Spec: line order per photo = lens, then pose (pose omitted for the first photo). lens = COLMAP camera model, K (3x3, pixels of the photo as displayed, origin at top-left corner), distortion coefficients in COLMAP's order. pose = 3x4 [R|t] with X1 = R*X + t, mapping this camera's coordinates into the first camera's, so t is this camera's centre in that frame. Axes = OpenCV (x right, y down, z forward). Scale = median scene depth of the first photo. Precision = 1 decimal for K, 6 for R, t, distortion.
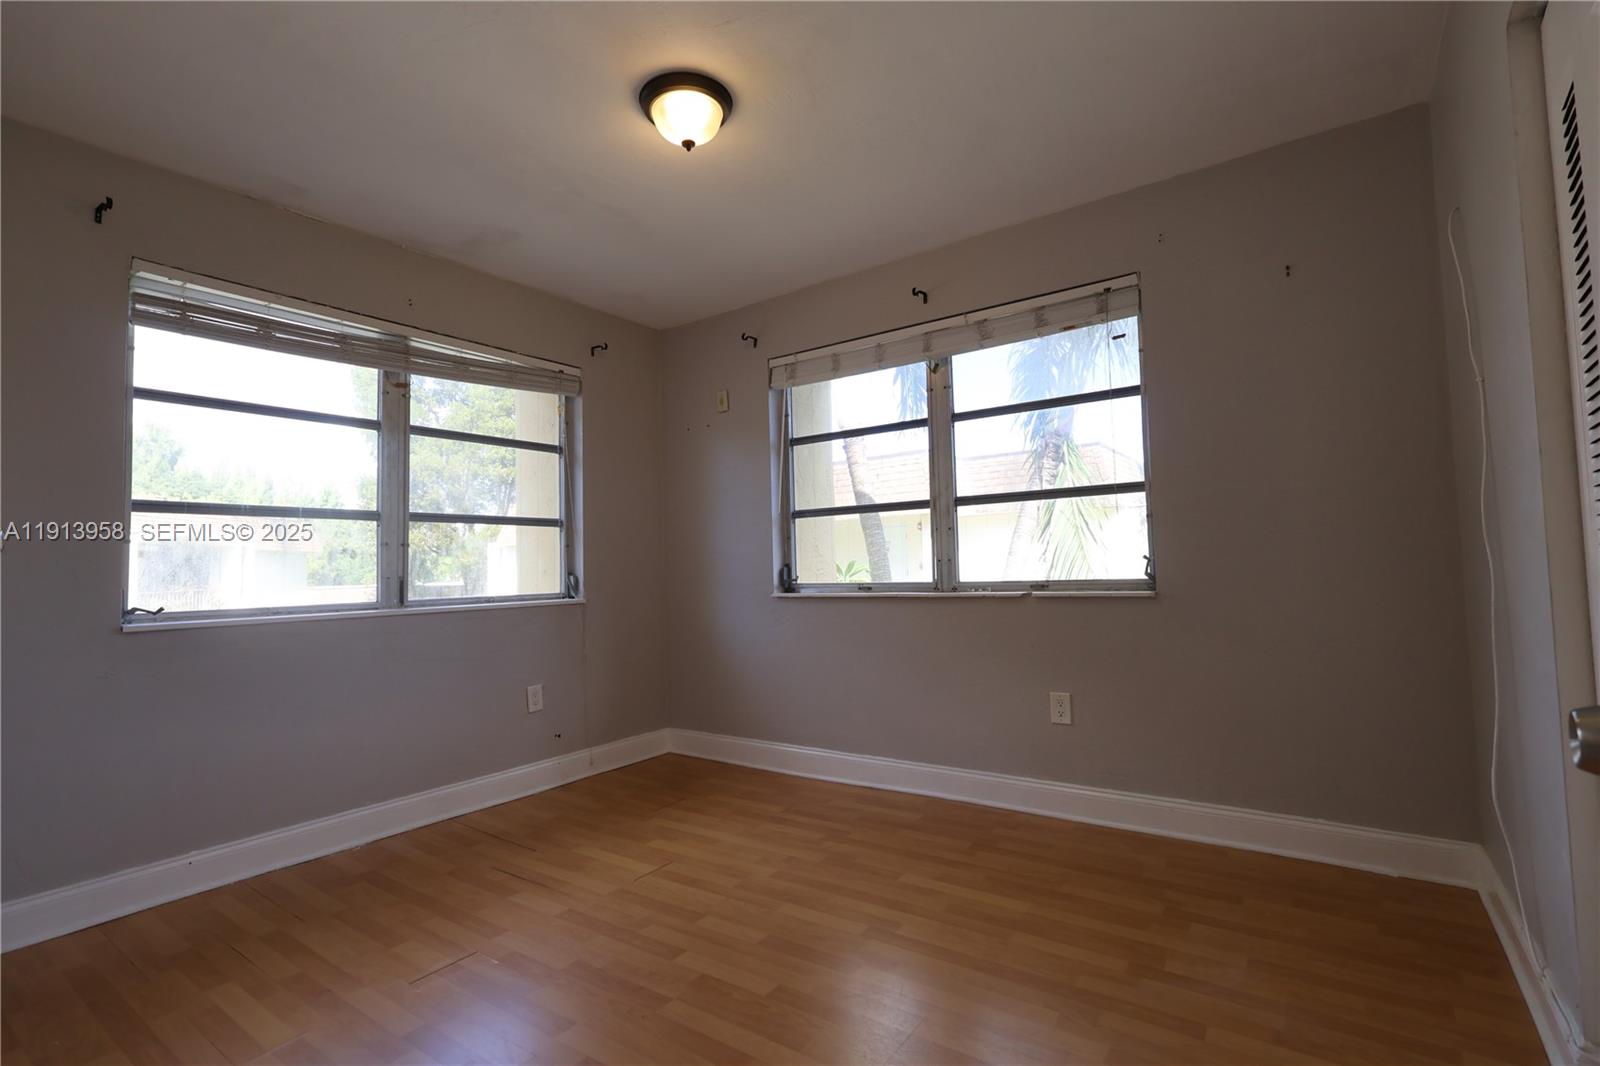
lens RADIAL K [[736.2, 0, 794.1], [0, 736.2, 531.1], [0, 0, 1]] dist [-0.001813, 0.000761]
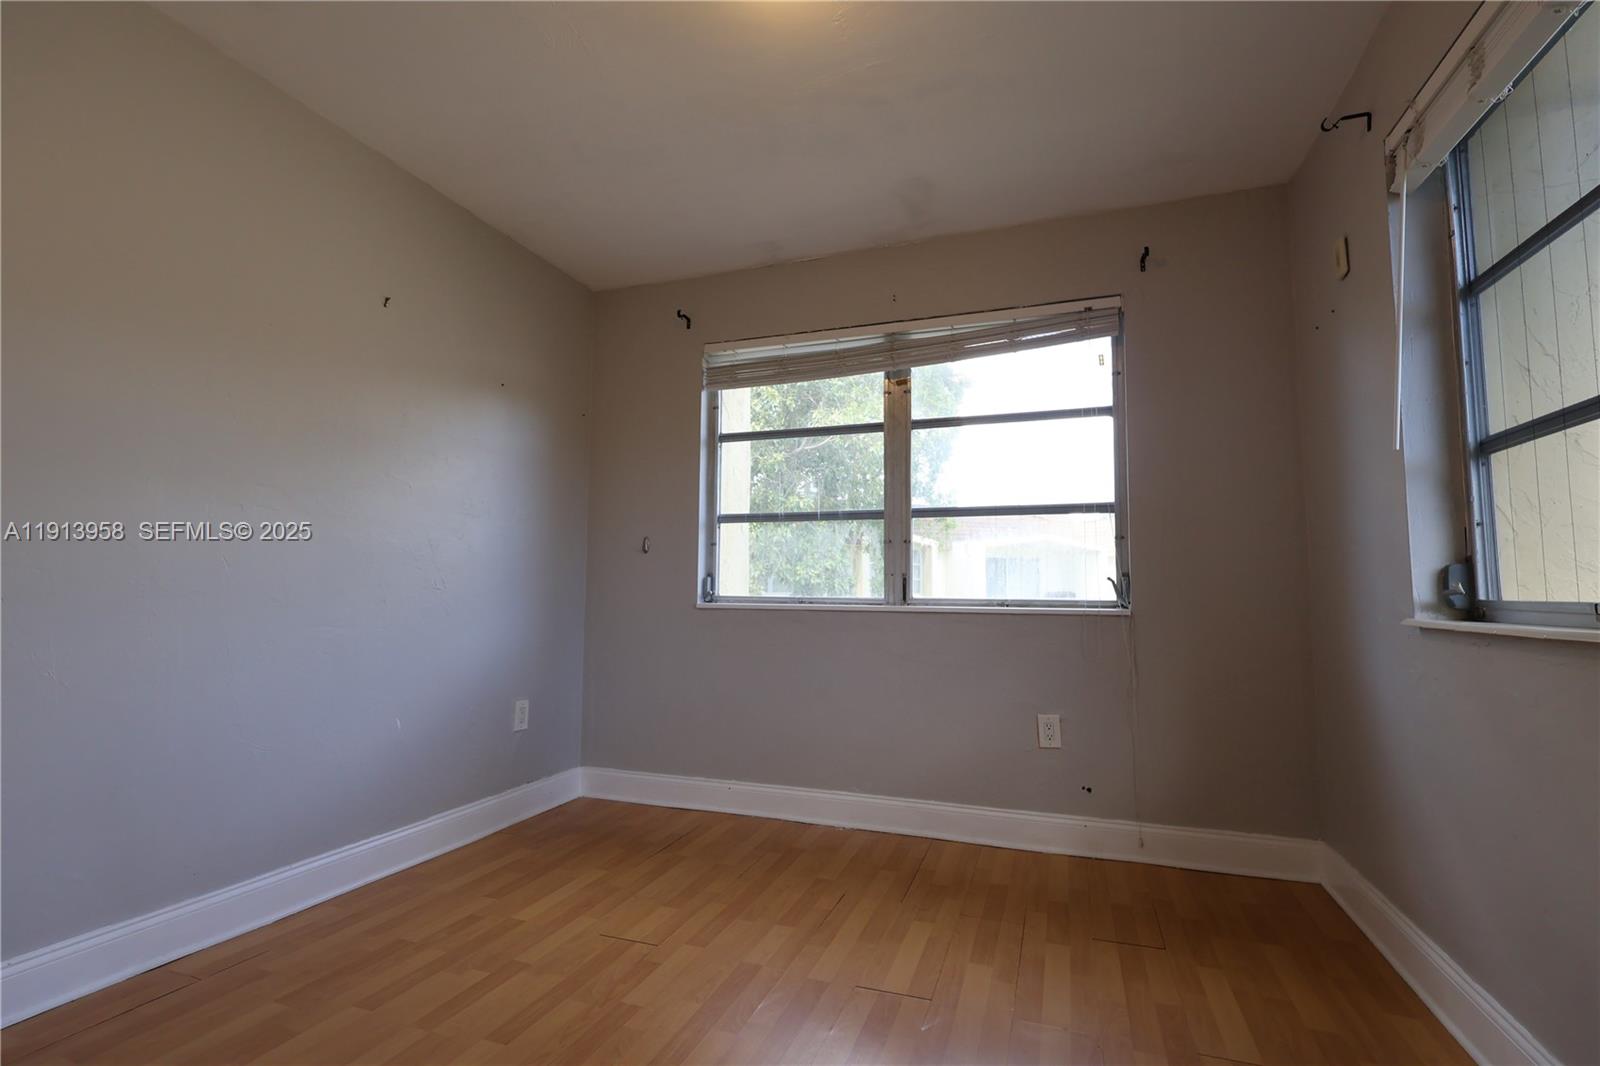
lens RADIAL K [[736.2, 0, 794.1], [0, 736.2, 531.1], [0, 0, 1]] dist [-0.001813, 0.000761]
pose [[0.280992, -0.047237, -0.958547, 0.377619], [0.032741, 0.998678, -0.039617, 0.039349], [0.959152, -0.020252, 0.282167, 0.579134]]
